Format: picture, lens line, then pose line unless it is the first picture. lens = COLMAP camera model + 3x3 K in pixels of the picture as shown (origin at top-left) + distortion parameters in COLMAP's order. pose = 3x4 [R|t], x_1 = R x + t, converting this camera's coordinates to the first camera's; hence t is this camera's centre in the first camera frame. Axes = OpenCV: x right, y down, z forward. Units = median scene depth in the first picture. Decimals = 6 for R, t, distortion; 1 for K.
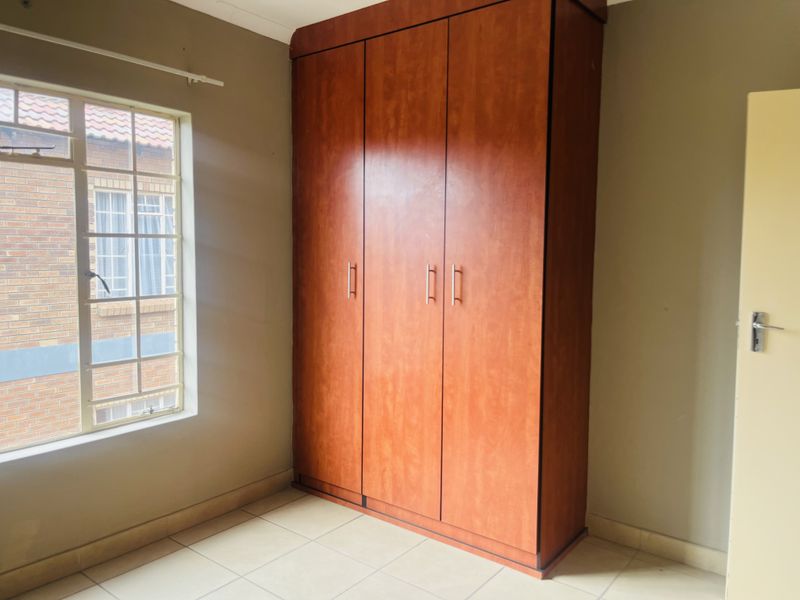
lens RADIAL K [[608.5, 0, 403.9], [0, 608.5, 288.3], [0, 0, 1]] dist [0.010195, -0.008349]
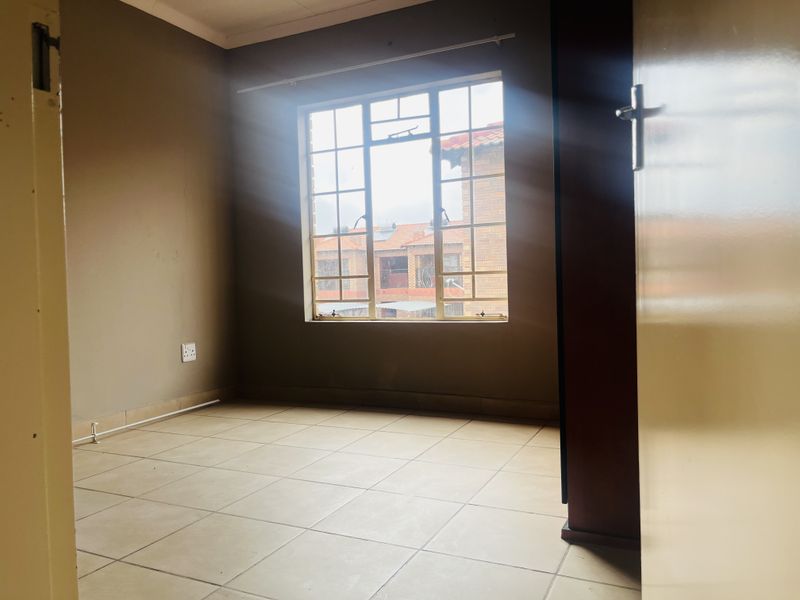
lens RADIAL K [[608.5, 0, 403.9], [0, 608.5, 288.3], [0, 0, 1]] dist [0.010195, -0.008349]
pose [[0.213066, -0.002547, -0.977035, 0.865983], [-0.034393, 0.999357, -0.010106, 0.180764], [0.976432, 0.035756, 0.212841, 0.617544]]
